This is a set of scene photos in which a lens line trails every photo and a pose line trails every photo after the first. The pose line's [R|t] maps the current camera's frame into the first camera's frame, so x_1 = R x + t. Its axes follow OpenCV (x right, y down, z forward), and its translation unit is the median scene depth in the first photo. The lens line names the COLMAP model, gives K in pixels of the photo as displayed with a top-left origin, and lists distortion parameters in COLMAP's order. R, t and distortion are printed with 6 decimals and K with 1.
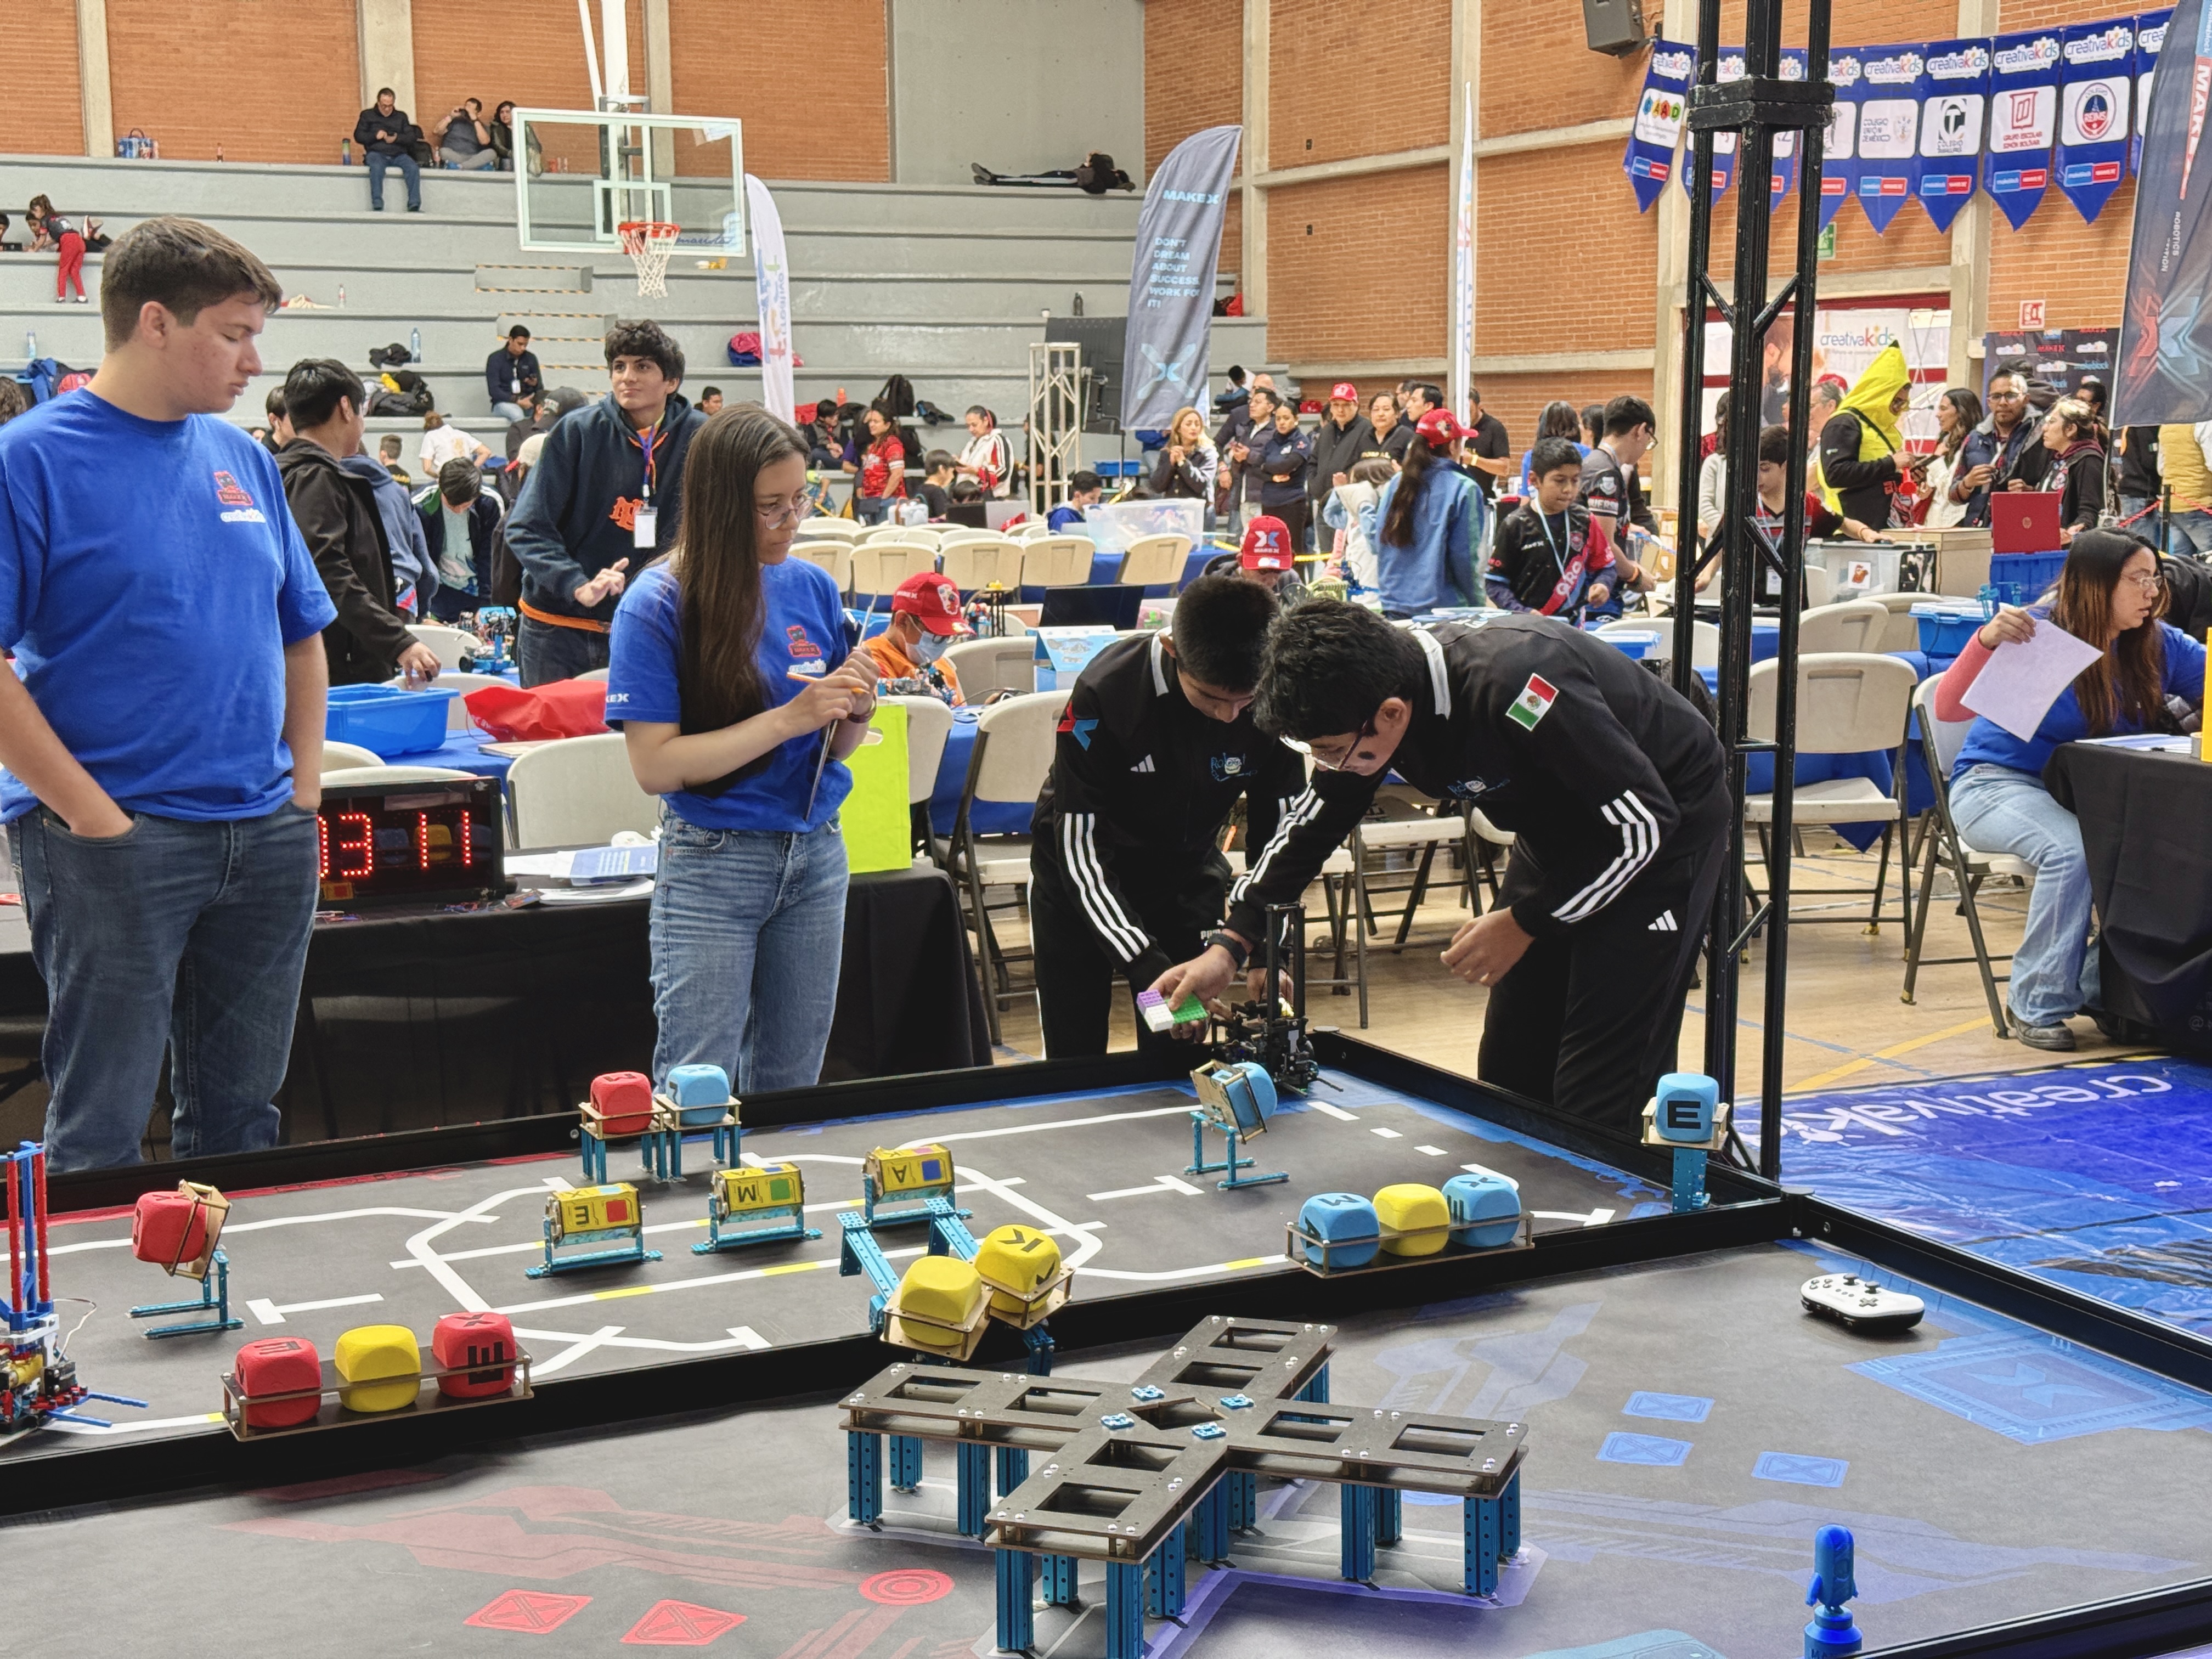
lens RADIAL K [[3104.7, 0, 1110.6], [0, 3104.7, 785.3], [0, 0, 1]] dist [0.103996, 0.000000]
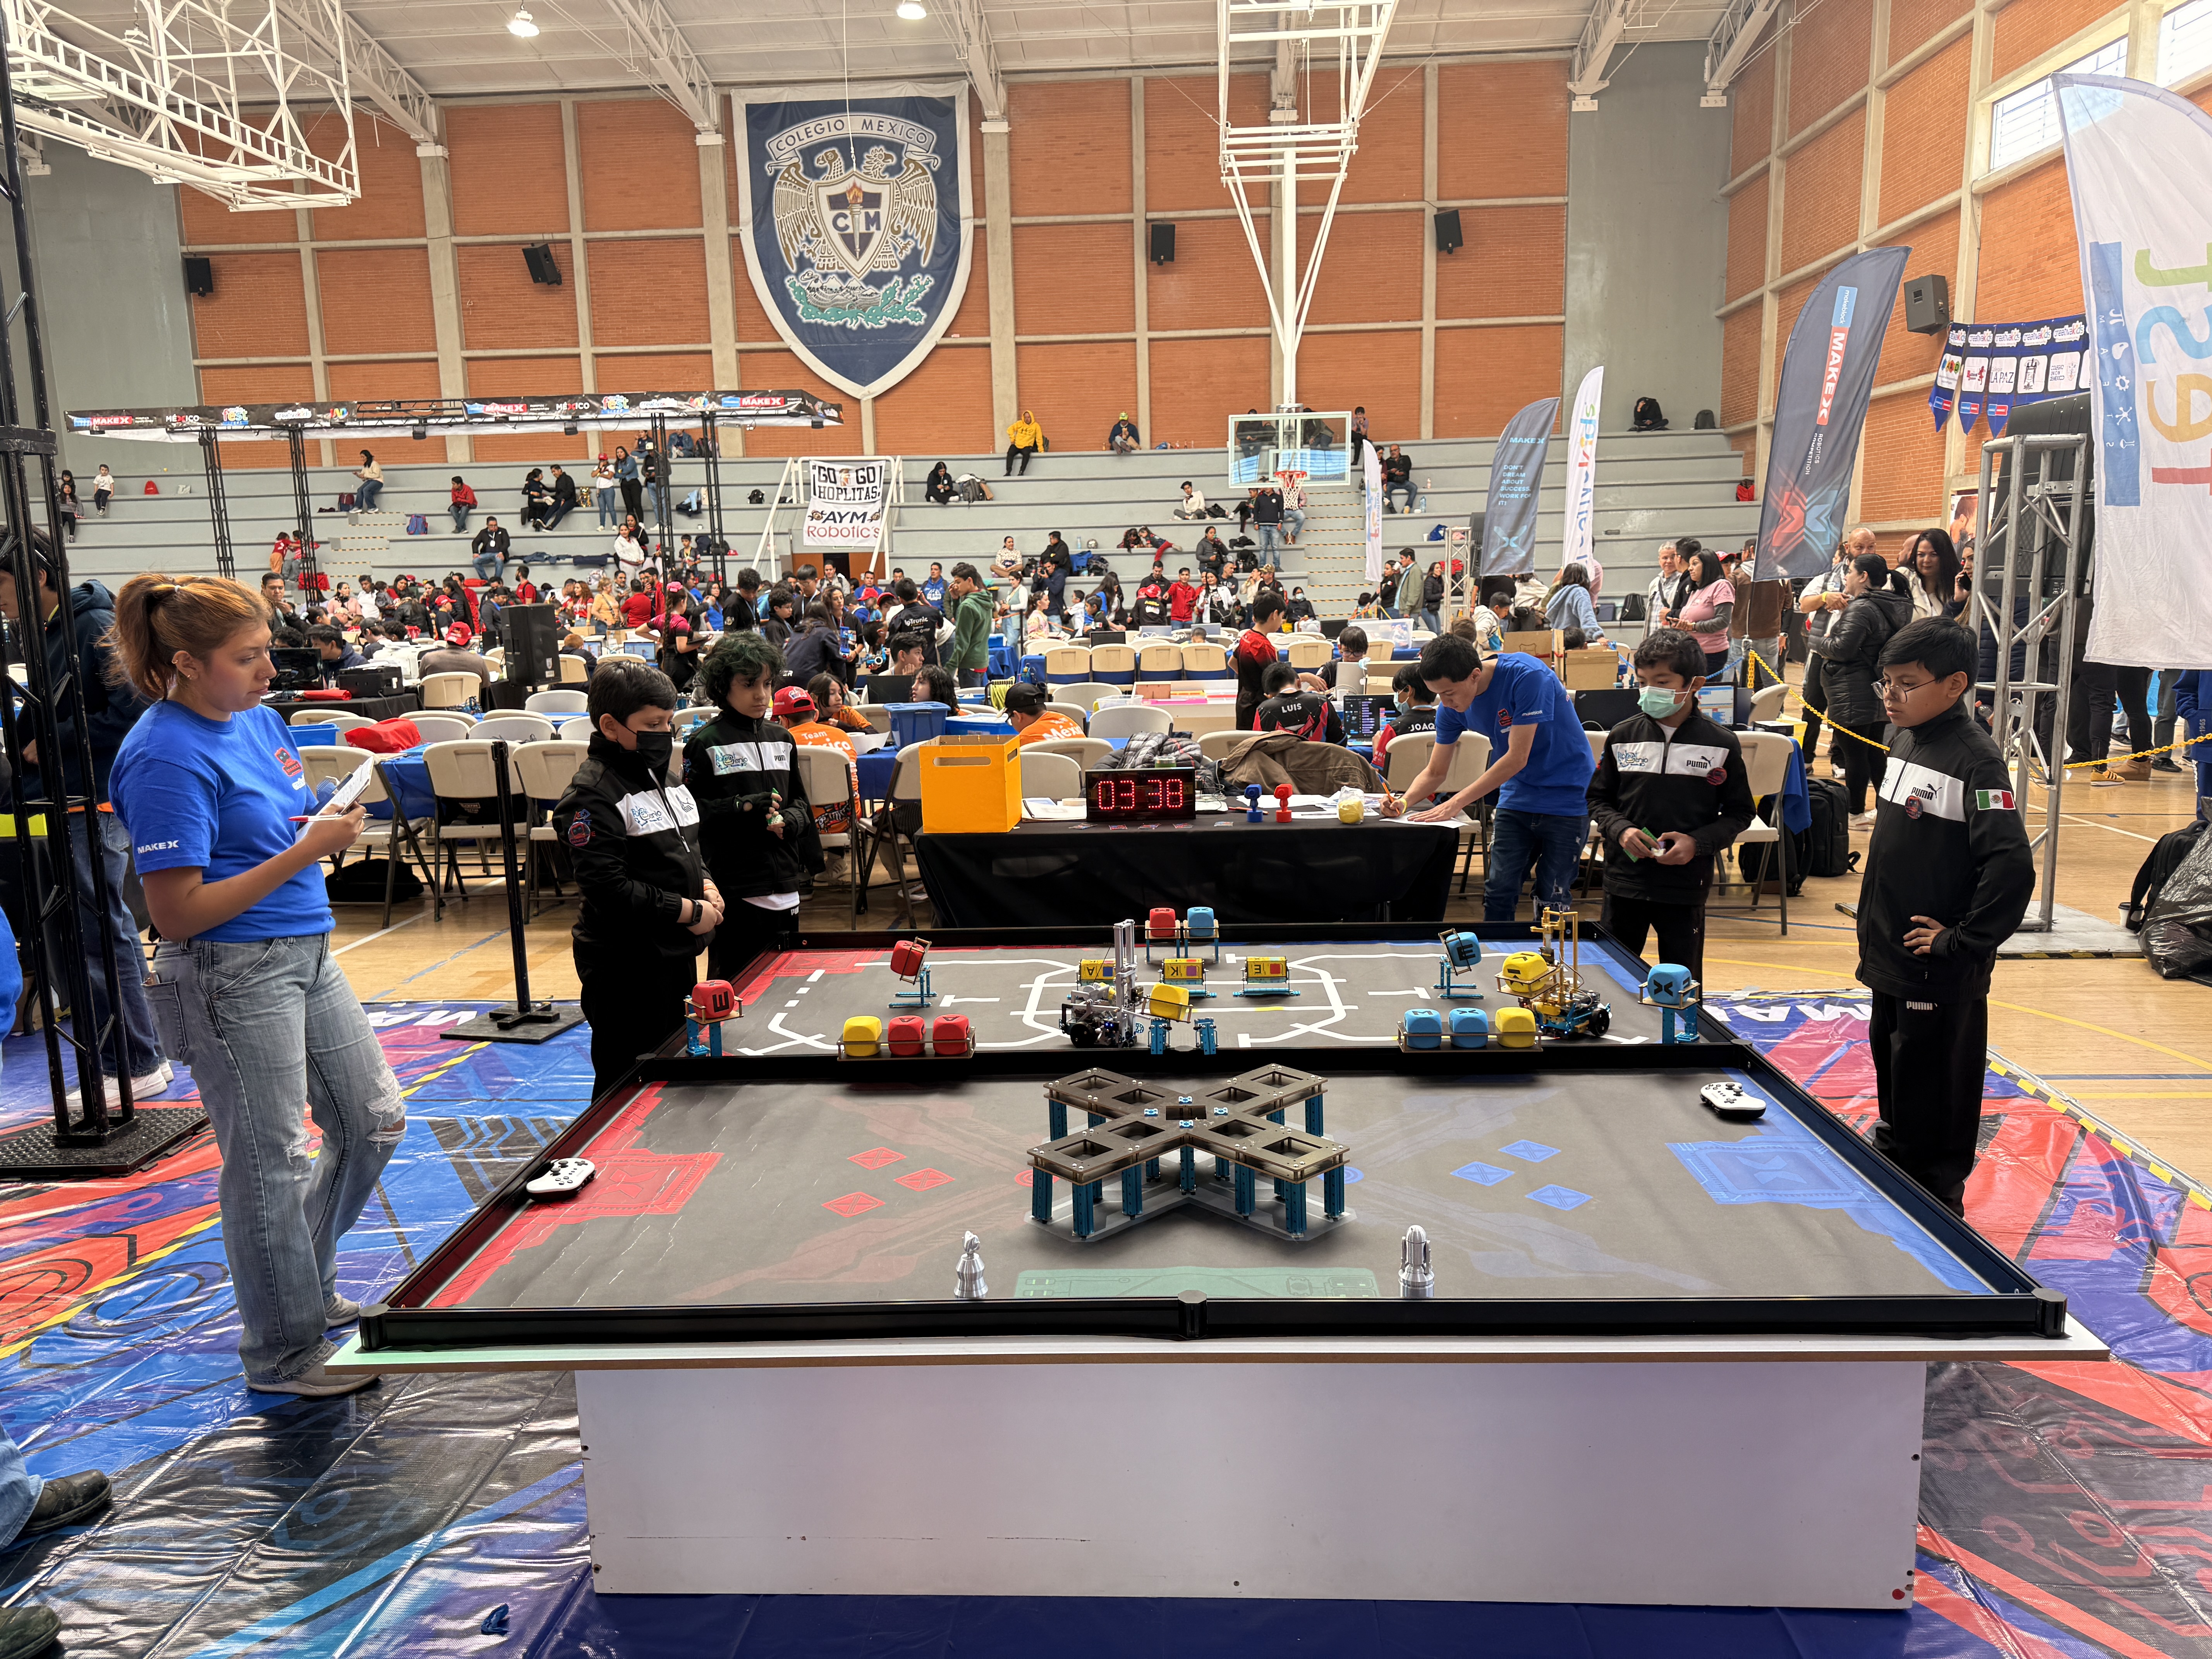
lens RADIAL K [[1556.9, 0, 1109.2], [0, 1556.9, 840.0], [0, 0, 1]] dist [0.069493, -0.084947]
pose [[0.874332, 0.070438, -0.480190, 0.231958], [-0.042466, 0.996720, 0.068884, -0.013894], [0.483467, -0.039836, 0.874456, 0.092200]]
